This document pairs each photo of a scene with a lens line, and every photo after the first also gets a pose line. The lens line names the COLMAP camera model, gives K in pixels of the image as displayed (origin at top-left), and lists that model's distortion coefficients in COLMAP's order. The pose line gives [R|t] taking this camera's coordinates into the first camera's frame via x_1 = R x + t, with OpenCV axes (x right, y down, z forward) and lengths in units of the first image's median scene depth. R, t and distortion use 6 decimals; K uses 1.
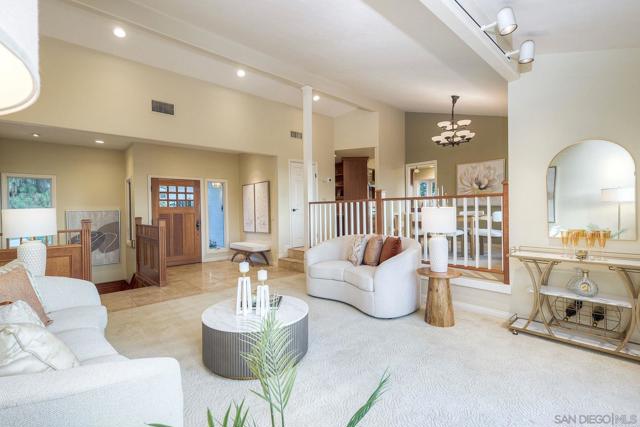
lens RADIAL K [[287.9, 0, 321.1], [0, 287.9, 210.2], [0, 0, 1]] dist [0.003683, 0.000152]
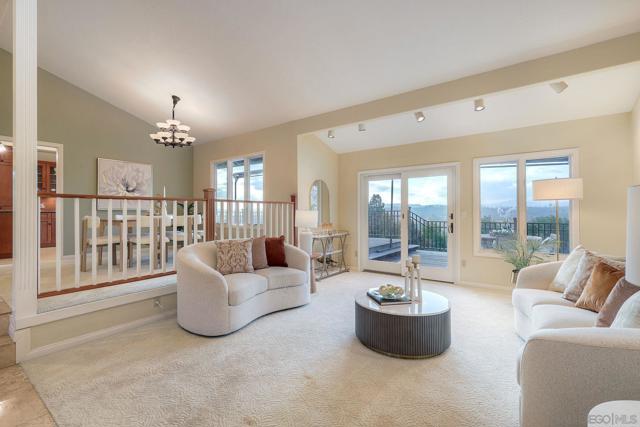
lens RADIAL K [[287.9, 0, 321.1], [0, 287.9, 210.2], [0, 0, 1]] dist [0.003683, 0.000152]
pose [[-0.194911, 0.019242, 0.980632, -0.478517], [0.006876, 0.999810, -0.018252, 0.008005], [-0.980797, 0.003185, -0.195007, 0.587255]]
